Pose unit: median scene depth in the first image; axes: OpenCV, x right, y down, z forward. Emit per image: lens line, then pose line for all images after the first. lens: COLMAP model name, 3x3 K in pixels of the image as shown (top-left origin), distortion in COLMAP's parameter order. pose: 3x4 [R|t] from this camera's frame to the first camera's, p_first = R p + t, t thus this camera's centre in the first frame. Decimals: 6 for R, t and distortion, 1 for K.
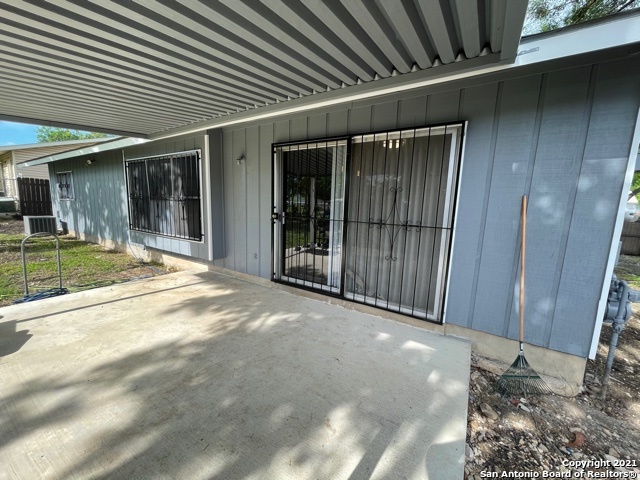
lens RADIAL K [[257.9, 0, 318.4], [0, 257.9, 242.5], [0, 0, 1]] dist [-0.001224, 0.000382]
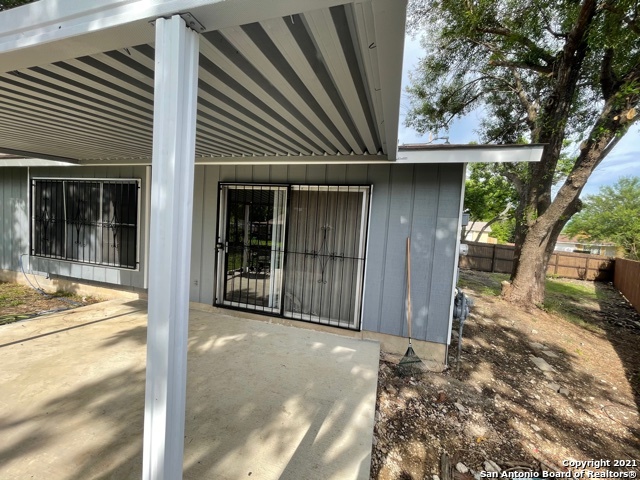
lens RADIAL K [[257.9, 0, 318.4], [0, 257.9, 242.5], [0, 0, 1]] dist [-0.001224, 0.000382]
pose [[0.958355, 0.011620, 0.285343, -0.086236], [0.010877, 0.996962, -0.077132, -0.029557], [-0.285373, 0.077024, 0.955317, -0.190045]]
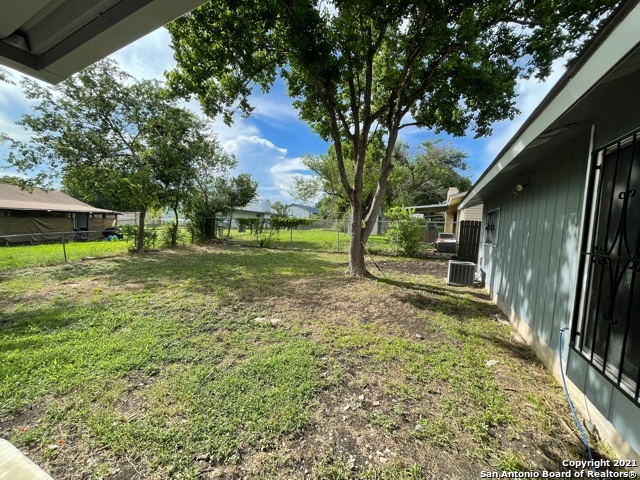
lens RADIAL K [[257.9, 0, 318.4], [0, 257.9, 242.5], [0, 0, 1]] dist [-0.001224, 0.000382]
pose [[0.142620, 0.046555, -0.988682, -0.774664], [-0.203248, 0.978983, 0.016779, -0.223617], [0.968684, 0.198555, 0.149085, 1.041122]]
